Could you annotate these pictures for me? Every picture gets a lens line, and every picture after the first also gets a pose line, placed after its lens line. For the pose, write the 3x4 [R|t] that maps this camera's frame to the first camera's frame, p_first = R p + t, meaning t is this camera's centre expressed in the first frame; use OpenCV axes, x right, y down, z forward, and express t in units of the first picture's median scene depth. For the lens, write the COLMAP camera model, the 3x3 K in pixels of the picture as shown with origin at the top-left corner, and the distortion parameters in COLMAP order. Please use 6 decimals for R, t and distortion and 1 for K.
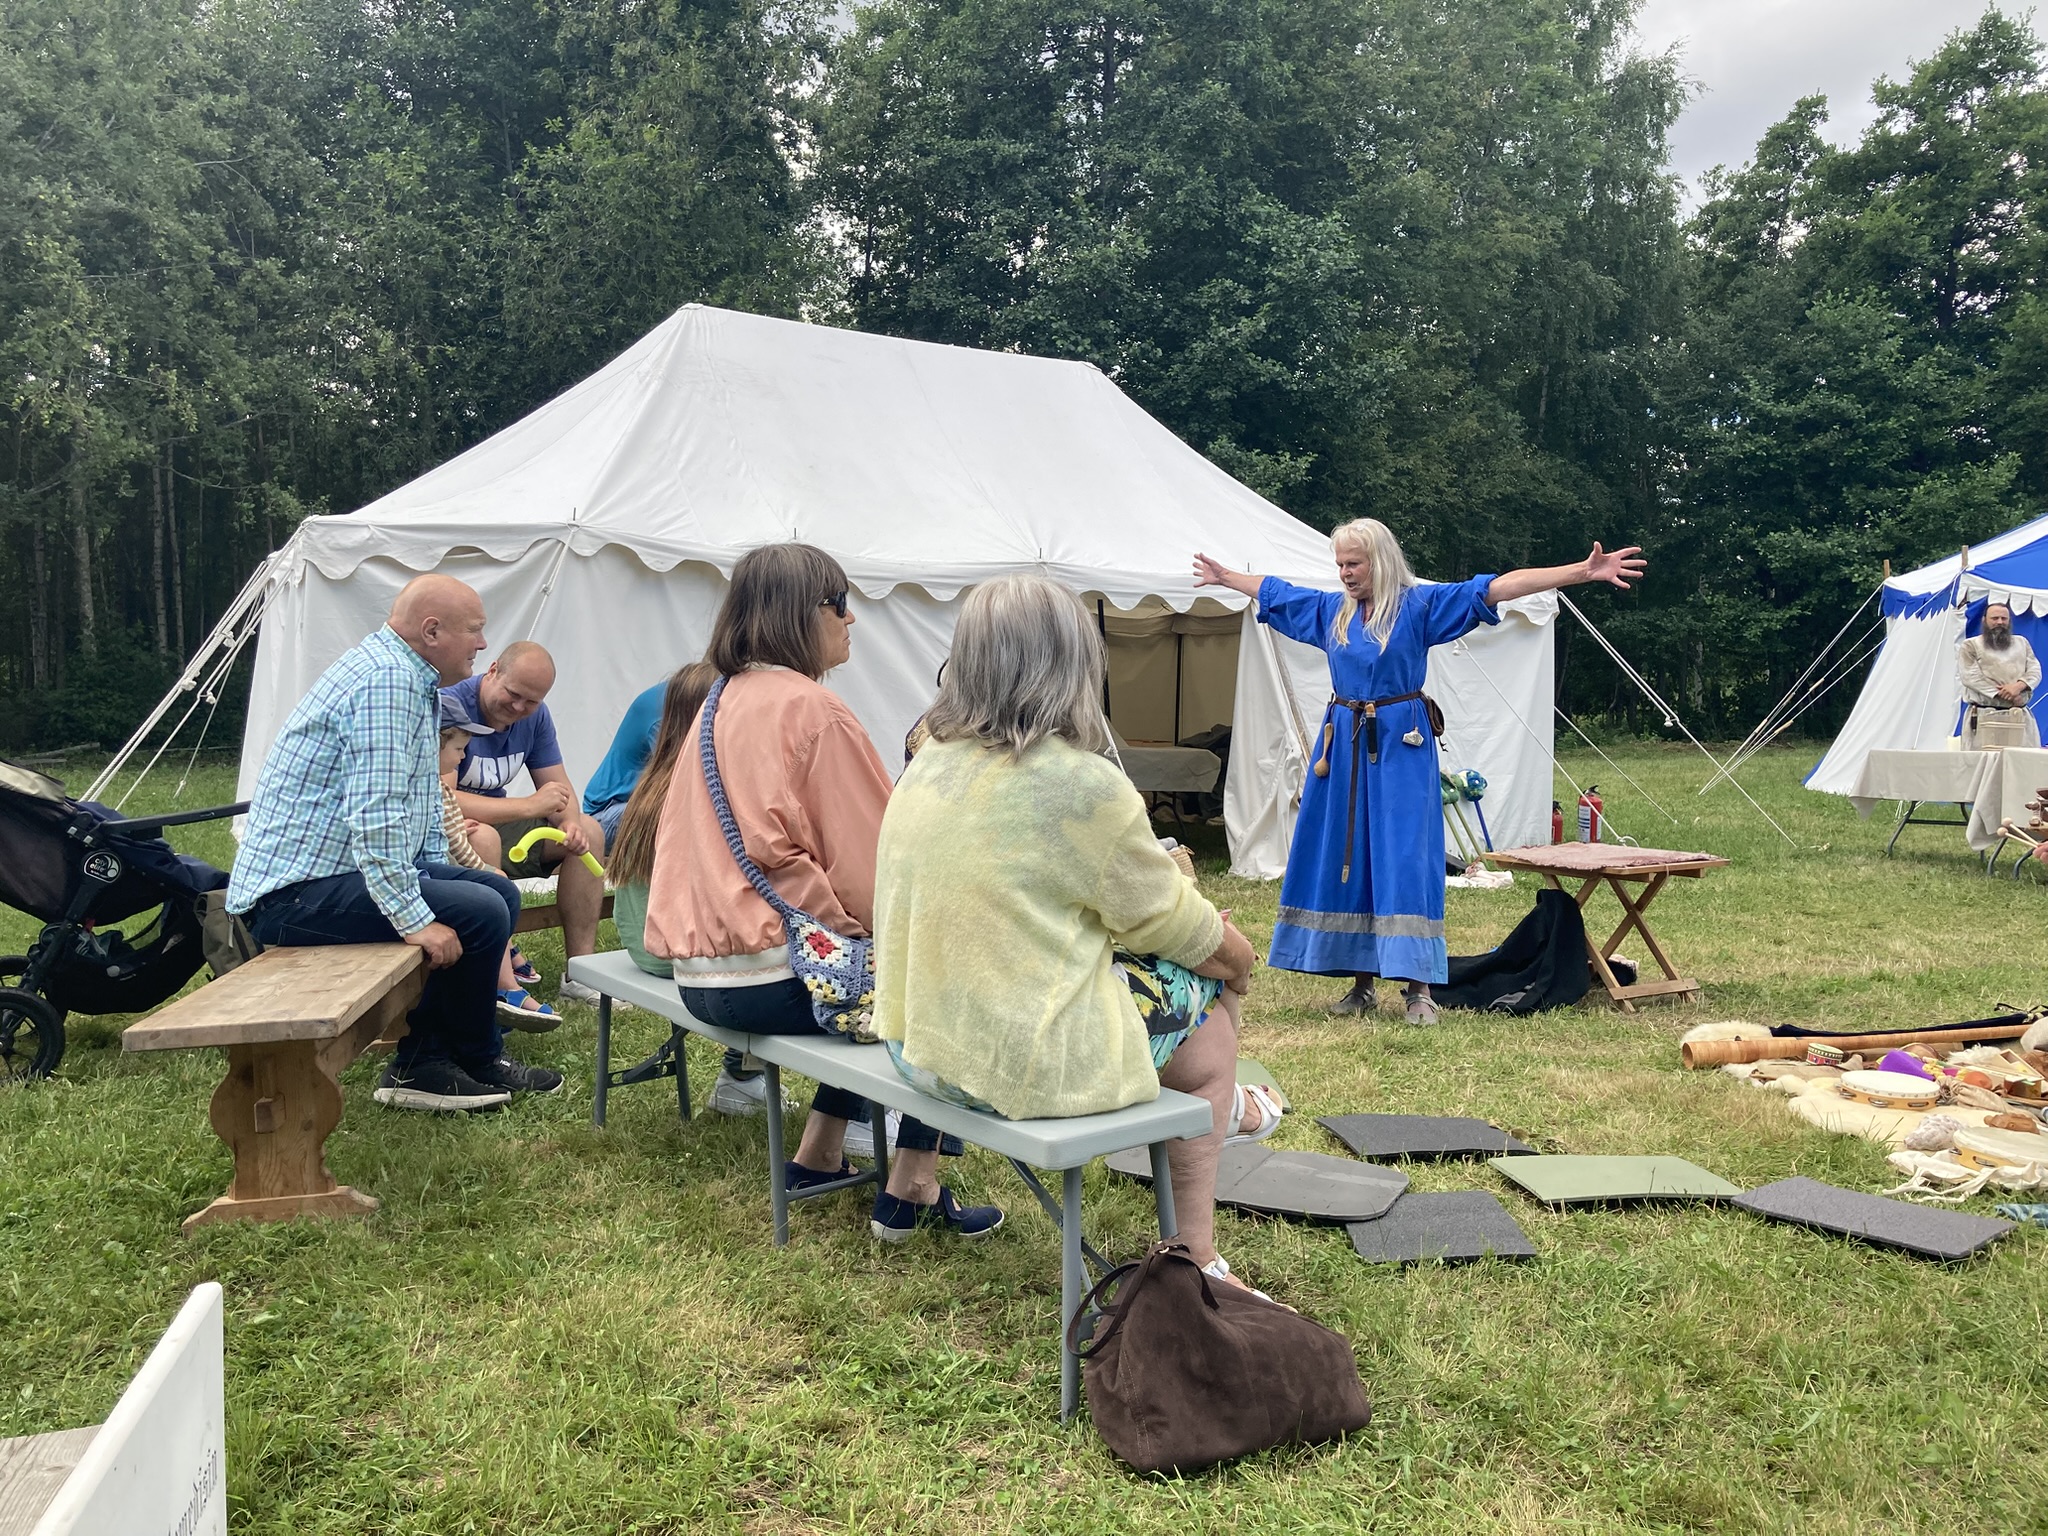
lens RADIAL K [[1800.0, 0, 1025.6], [0, 1800.0, 768.6], [0, 0, 1]] dist [-0.008275, -0.004792]
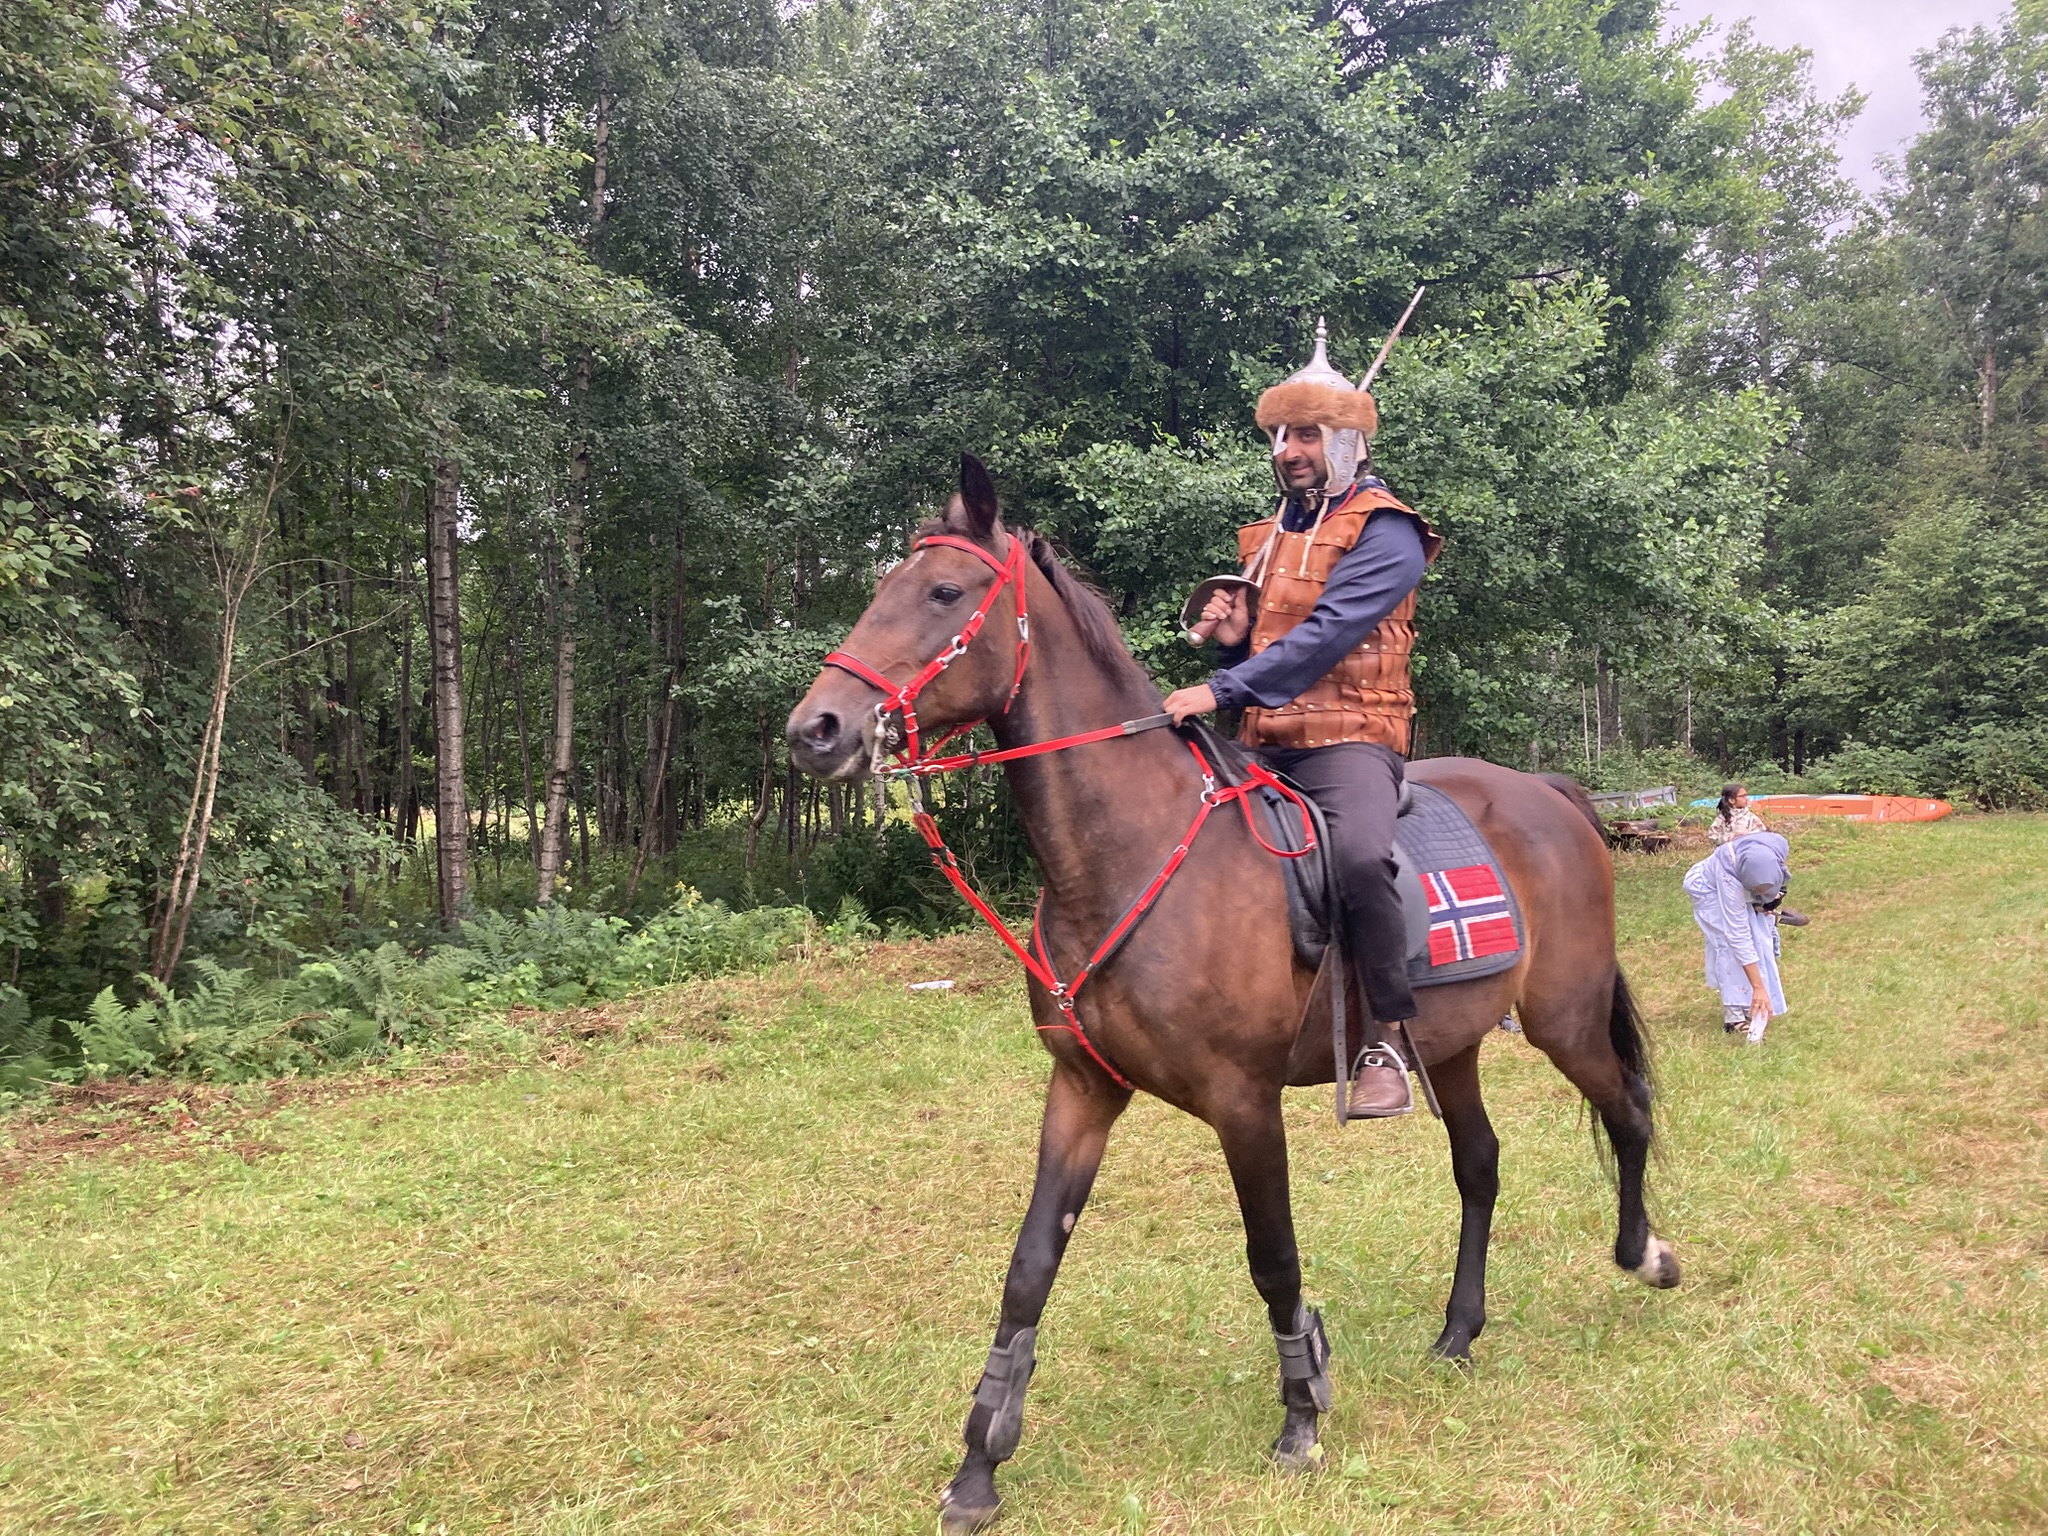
lens RADIAL K [[1800.0, 0, 1023.9], [0, 1800.0, 772.3], [0, 0, 1]] dist [-0.008275, -0.004792]
pose [[0.925886, -0.044598, 0.375162, 0.228327], [0.018663, 0.997195, 0.072484, -0.082435], [-0.377342, -0.060110, 0.924121, 0.588794]]
